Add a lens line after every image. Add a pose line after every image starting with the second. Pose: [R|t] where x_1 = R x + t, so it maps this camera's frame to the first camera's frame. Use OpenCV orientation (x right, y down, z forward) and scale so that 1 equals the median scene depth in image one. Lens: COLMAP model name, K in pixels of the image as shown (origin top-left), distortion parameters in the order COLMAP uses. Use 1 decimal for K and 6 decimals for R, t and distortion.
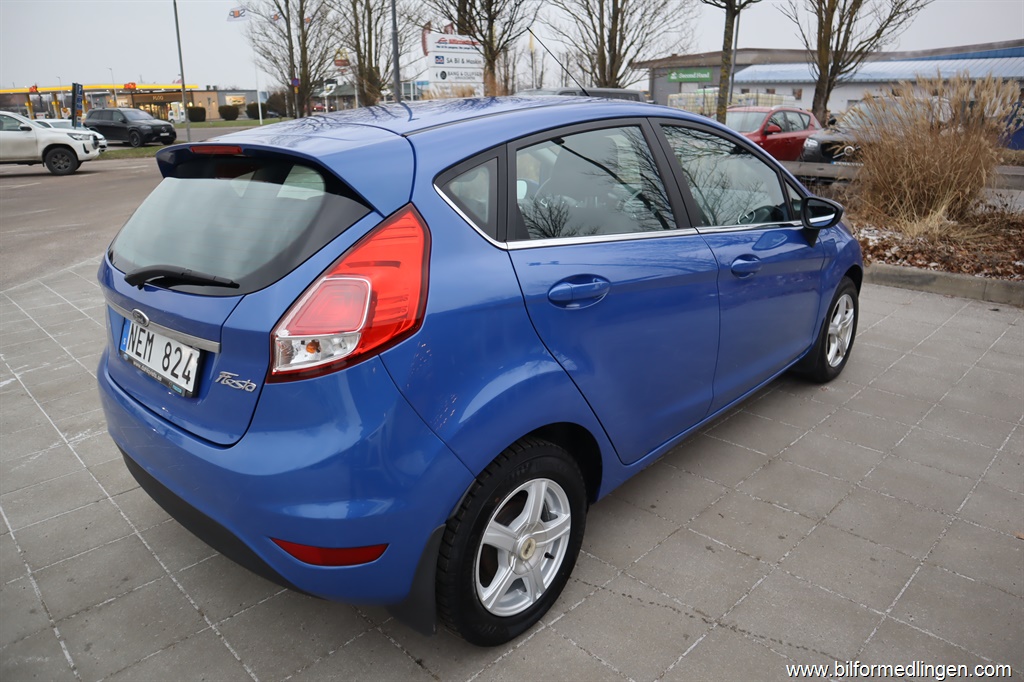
lens RADIAL K [[712.0, 0, 513.1], [0, 712.0, 339.7], [0, 0, 1]] dist [-0.131008, 0.083582]
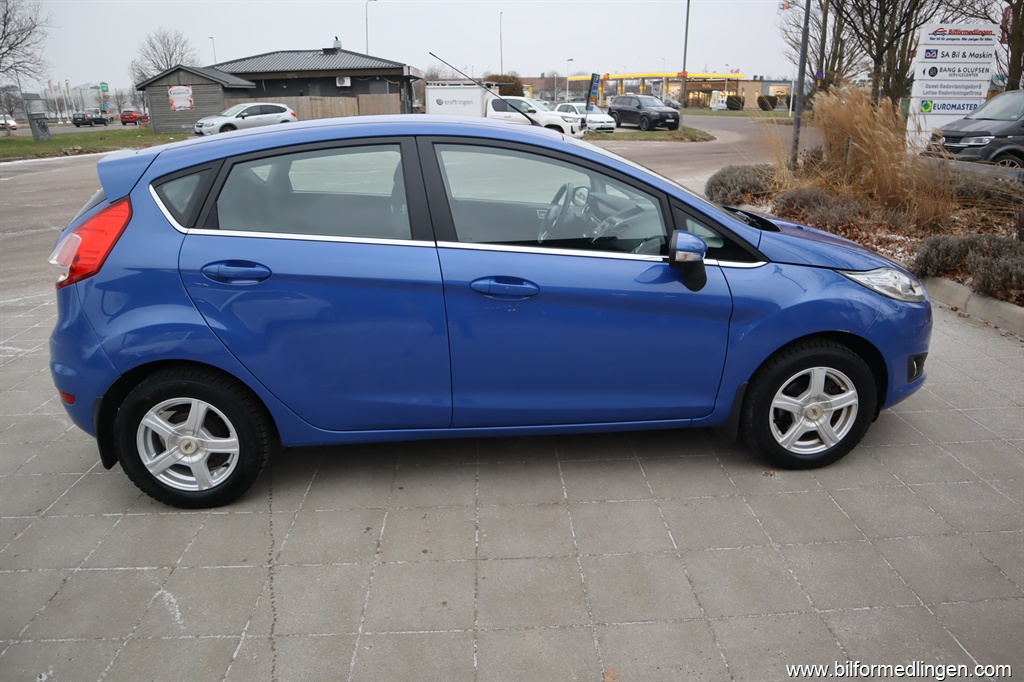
lens RADIAL K [[712.0, 0, 513.1], [0, 712.0, 339.7], [0, 0, 1]] dist [-0.131008, 0.083582]
pose [[0.743969, 0.218600, -0.631447, 0.119001], [-0.210403, 0.973543, 0.089134, -0.015289], [0.634225, 0.066545, 0.770279, 0.029759]]
